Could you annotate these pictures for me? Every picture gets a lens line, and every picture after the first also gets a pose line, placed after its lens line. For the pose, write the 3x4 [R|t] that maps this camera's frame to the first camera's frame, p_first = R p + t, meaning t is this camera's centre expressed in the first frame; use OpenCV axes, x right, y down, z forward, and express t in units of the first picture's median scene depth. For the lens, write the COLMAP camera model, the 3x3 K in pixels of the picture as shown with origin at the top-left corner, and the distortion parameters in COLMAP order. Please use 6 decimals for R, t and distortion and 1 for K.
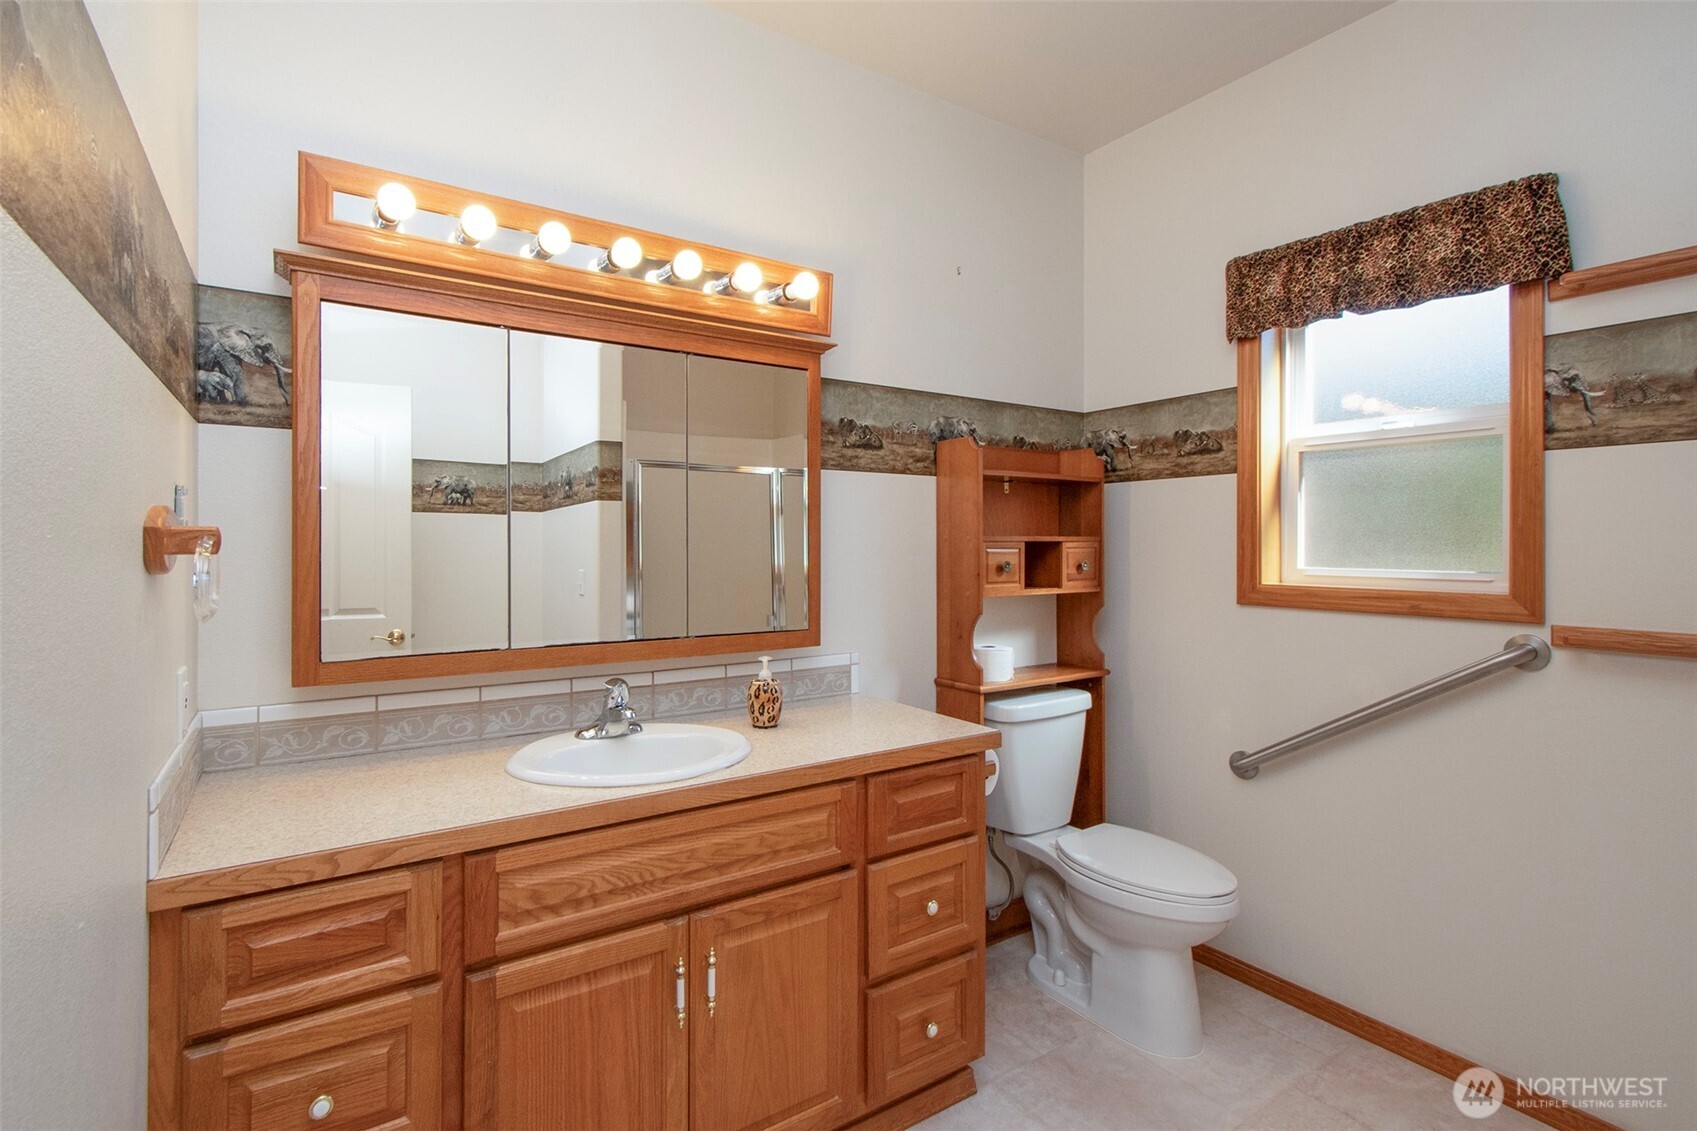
lens RADIAL K [[745.9, 0, 848.5], [0, 745.9, 565.5], [0, 0, 1]] dist [0.003551, 0.000079]
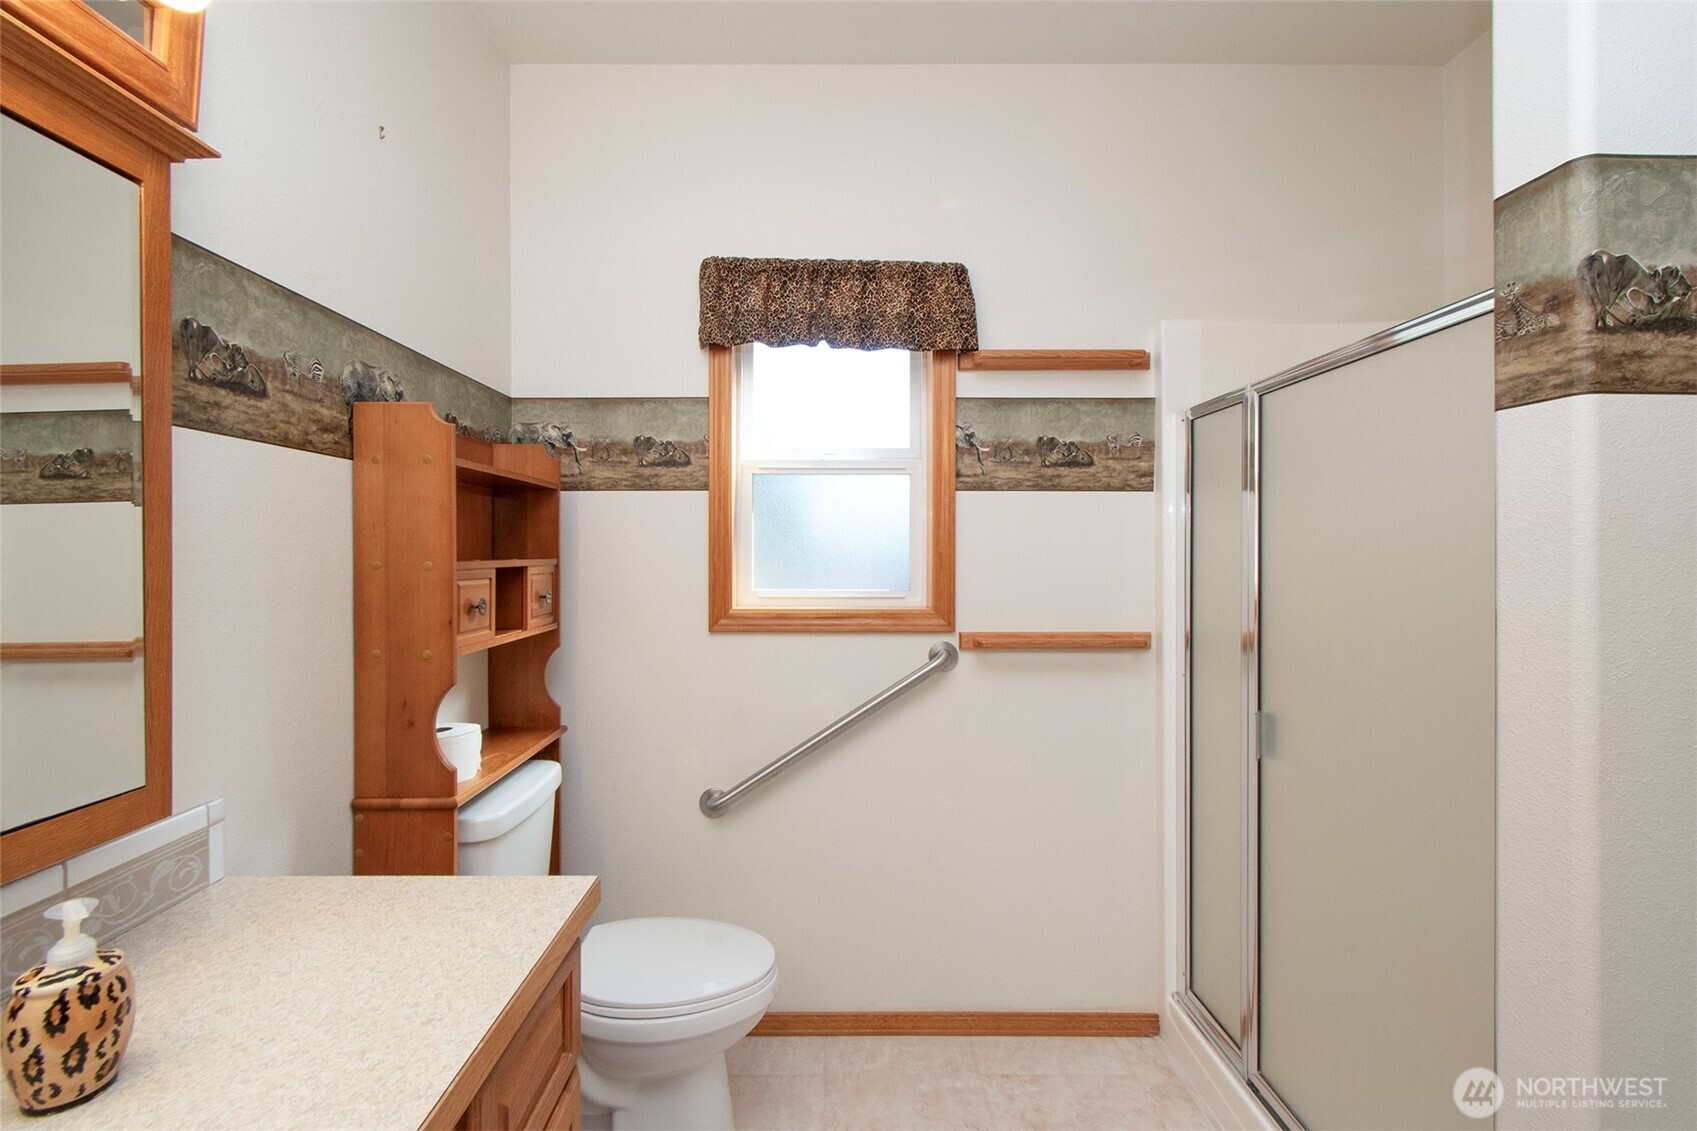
lens RADIAL K [[745.9, 0, 848.5], [0, 745.9, 565.5], [0, 0, 1]] dist [0.003551, 0.000079]
pose [[0.592828, -0.010586, 0.805259, -0.133441], [0.024066, 0.999700, -0.004575, -0.024645], [-0.804969, 0.022092, 0.592905, 0.346145]]
